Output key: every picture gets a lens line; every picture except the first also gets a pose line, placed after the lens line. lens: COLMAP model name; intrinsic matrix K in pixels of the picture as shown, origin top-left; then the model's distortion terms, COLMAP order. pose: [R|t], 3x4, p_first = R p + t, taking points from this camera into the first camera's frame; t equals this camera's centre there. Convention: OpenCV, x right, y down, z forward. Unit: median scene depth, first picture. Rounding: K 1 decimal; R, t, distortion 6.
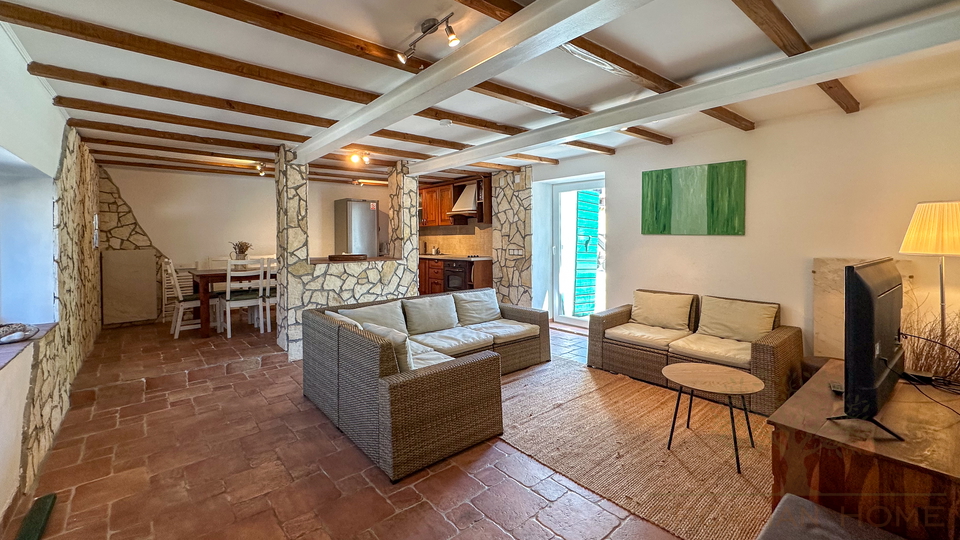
lens RADIAL K [[412.4, 0, 490.1], [0, 412.4, 237.5], [0, 0, 1]] dist [-0.014226, 0.004515]
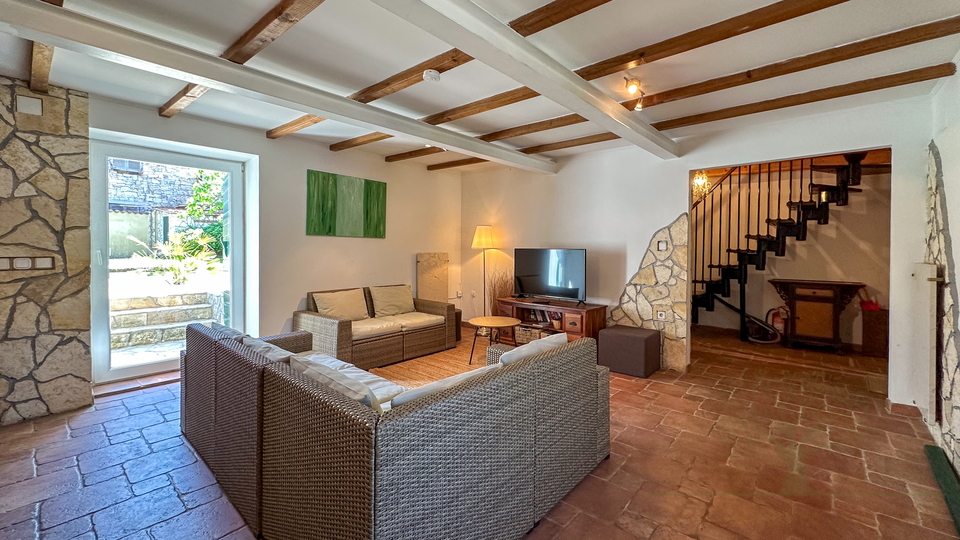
lens RADIAL K [[412.4, 0, 471.4], [0, 412.4, 252.7], [0, 0, 1]] dist [-0.014226, 0.004515]
pose [[-0.166281, -0.009874, 0.986029, -0.669807], [-0.004154, 0.999948, 0.009313, 0.024494], [-0.986070, -0.002547, -0.166313, 0.828268]]
